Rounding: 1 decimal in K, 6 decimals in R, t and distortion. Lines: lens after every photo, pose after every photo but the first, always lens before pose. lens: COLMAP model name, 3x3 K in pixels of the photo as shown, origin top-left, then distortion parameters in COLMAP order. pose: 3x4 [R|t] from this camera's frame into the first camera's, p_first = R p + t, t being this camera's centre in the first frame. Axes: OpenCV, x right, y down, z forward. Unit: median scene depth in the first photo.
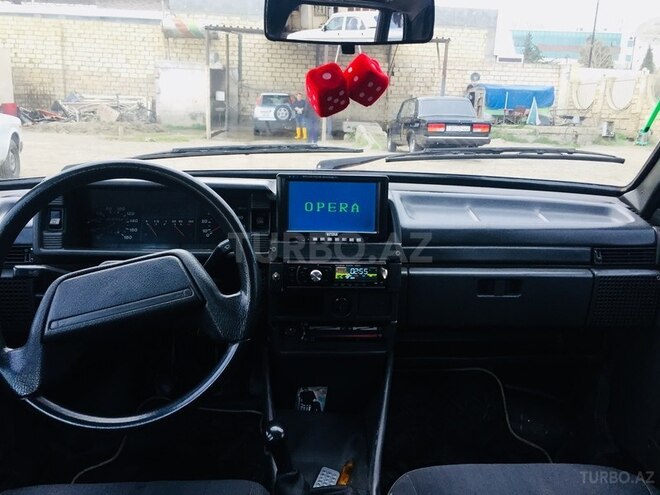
lens RADIAL K [[562.3, 0, 326.4], [0, 562.3, 242.9], [0, 0, 1]] dist [0.083608, -0.103964]
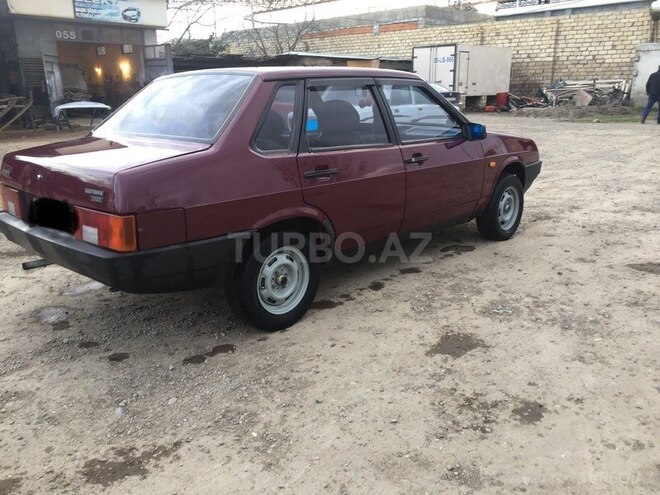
lens RADIAL K [[562.3, 0, 325.7], [0, 562.3, 244.8], [0, 0, 1]] dist [0.083608, -0.103964]
pose [[0.667099, 0.155323, -0.728597, 0.186182], [-0.133901, 0.987095, 0.087831, 0.031027], [0.732836, 0.038968, 0.679288, -0.142794]]
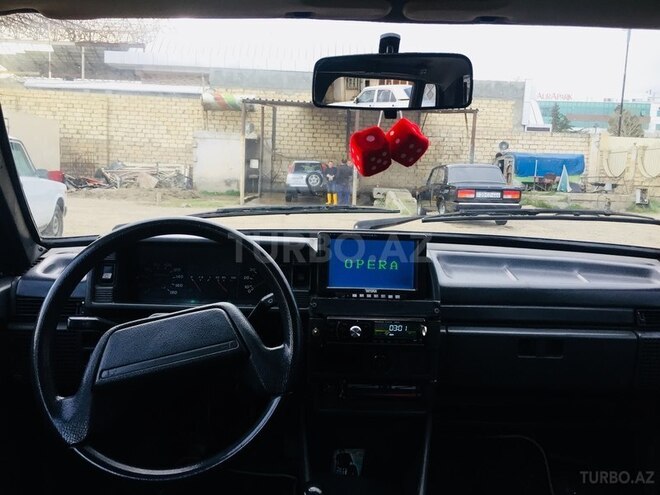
lens RADIAL K [[562.3, 0, 327.4], [0, 562.3, 241.6], [0, 0, 1]] dist [0.083608, -0.103964]
pose [[0.998711, 0.006727, -0.050309, -0.001289], [-0.012565, 0.993095, -0.116636, 0.001101], [0.049177, 0.117118, 0.991900, -0.001730]]
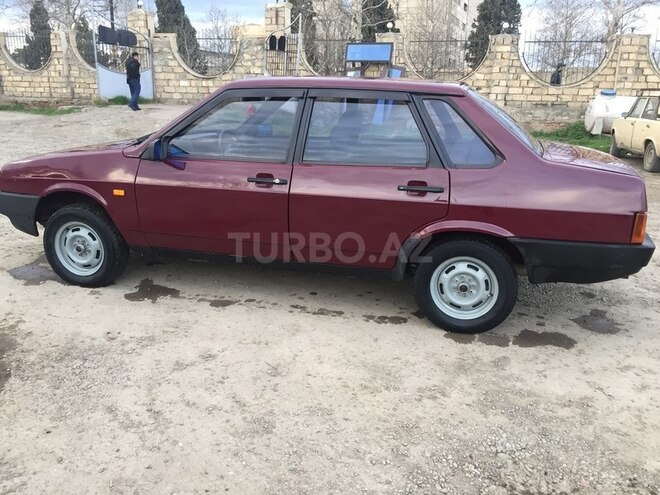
lens RADIAL K [[562.3, 0, 326.8], [0, 562.3, 246.8], [0, 0, 1]] dist [0.083608, -0.103964]
pose [[0.331658, -0.283475, 0.899803, -0.215348], [0.203312, 0.952852, 0.225249, -0.005285], [-0.921231, 0.108235, 0.373655, -0.068170]]
